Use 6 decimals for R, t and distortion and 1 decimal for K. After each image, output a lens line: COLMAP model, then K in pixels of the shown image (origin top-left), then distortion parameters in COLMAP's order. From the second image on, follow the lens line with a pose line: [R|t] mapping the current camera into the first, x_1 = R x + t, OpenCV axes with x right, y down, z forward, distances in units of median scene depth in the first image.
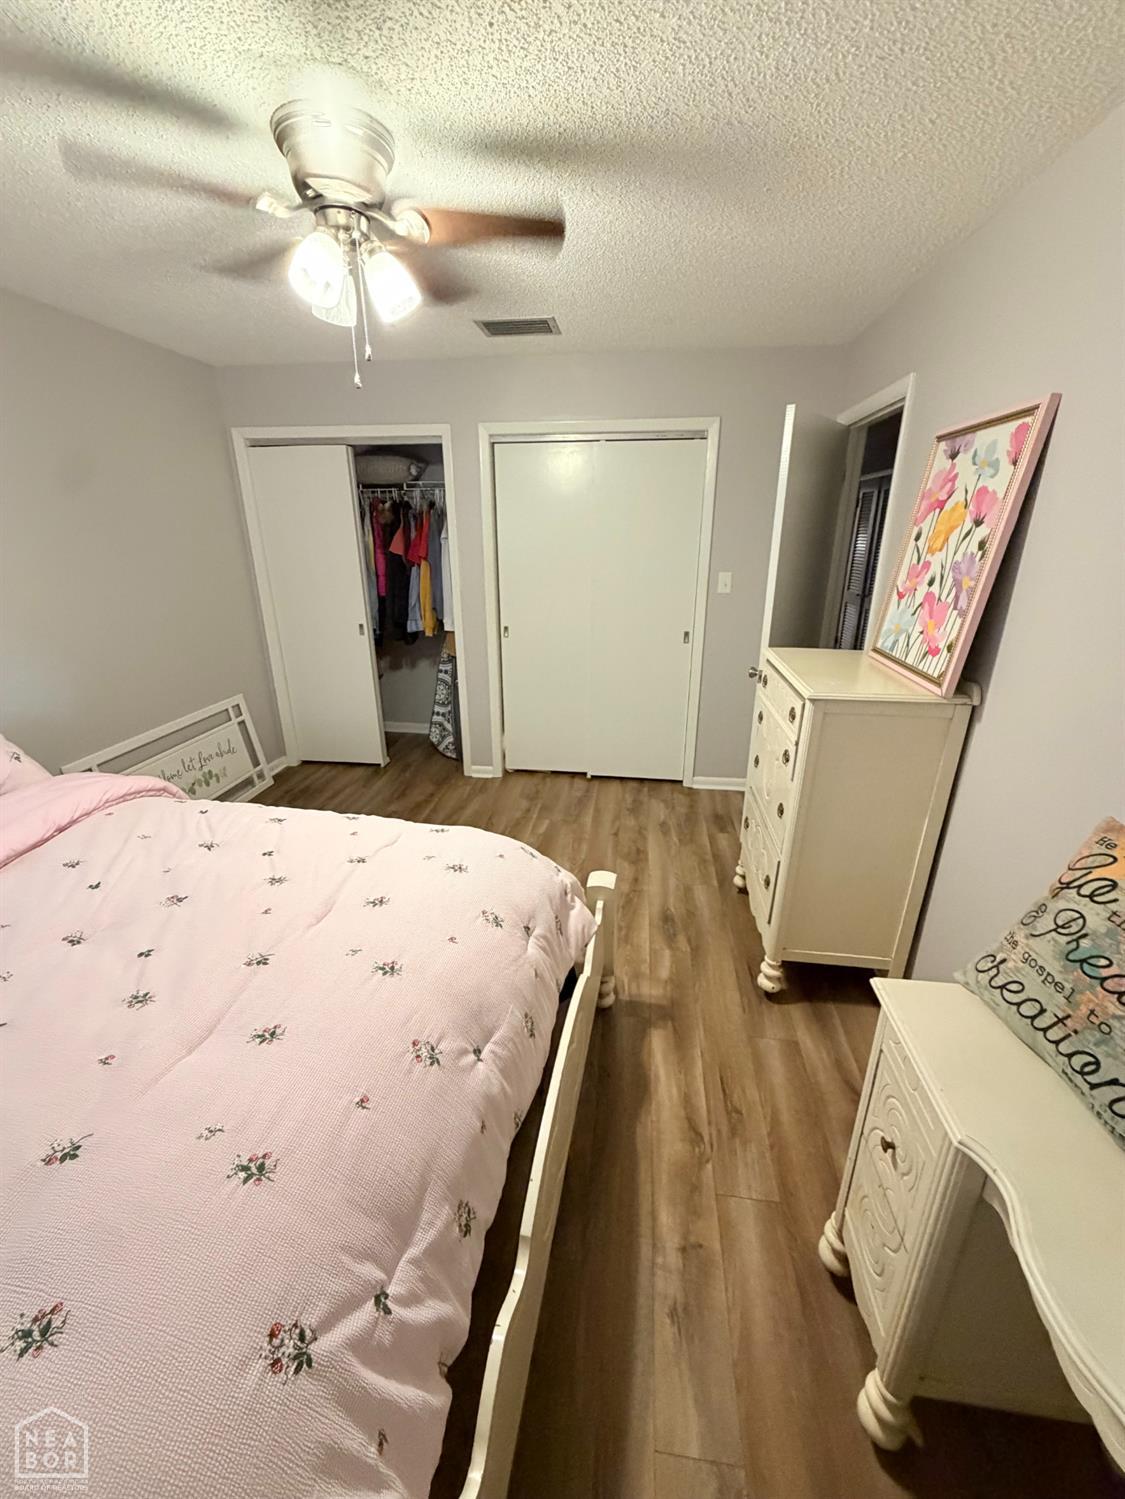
lens RADIAL K [[599.3, 0, 558.4], [0, 599.3, 741.5], [0, 0, 1]] dist [-0.001146, 0.000255]
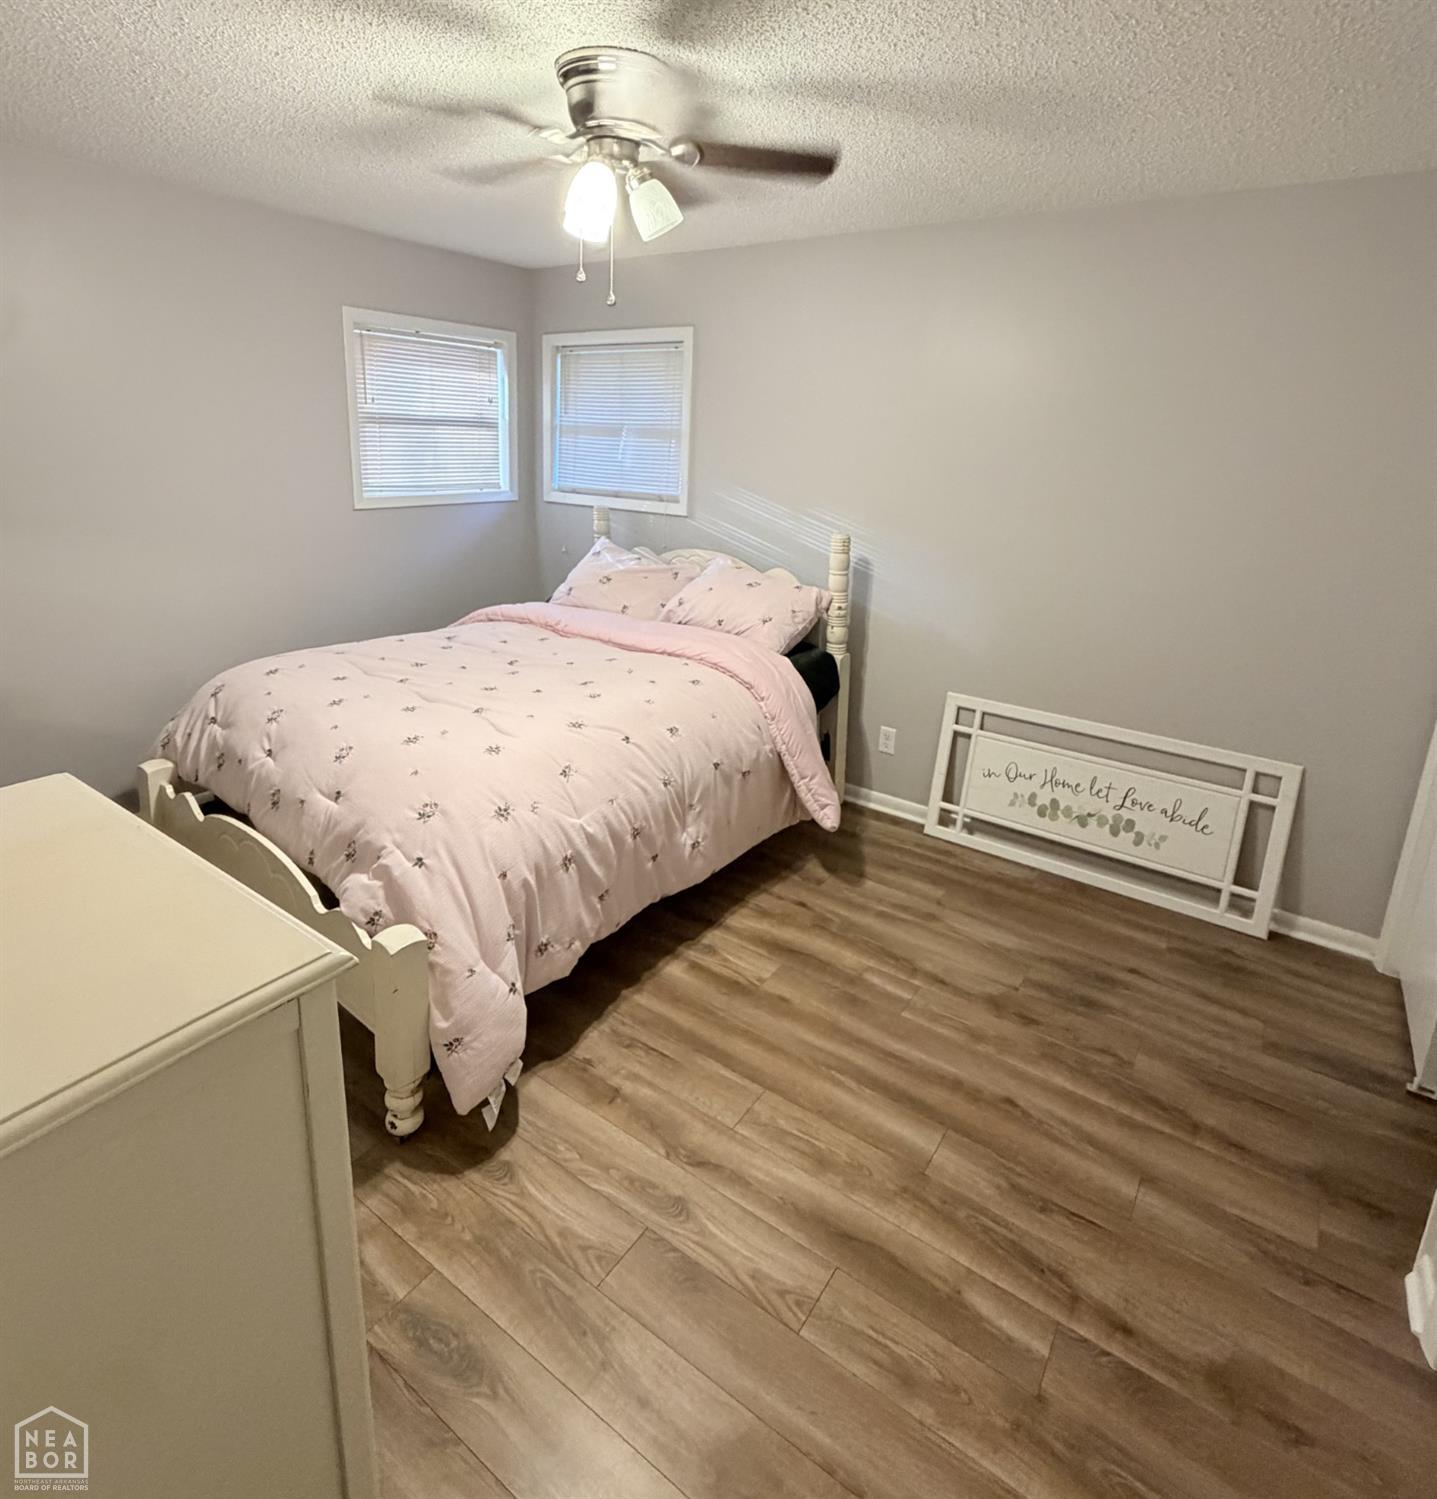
lens RADIAL K [[831.6, 0, 714.3], [0, 831.6, 682.3], [0, 0, 1]] dist [0.003043, 0.000669]
pose [[-0.468694, 0.234766, -0.851593, 0.364279], [-0.335735, 0.844354, 0.417550, -0.300566], [0.817073, 0.481613, -0.316925, 0.830603]]
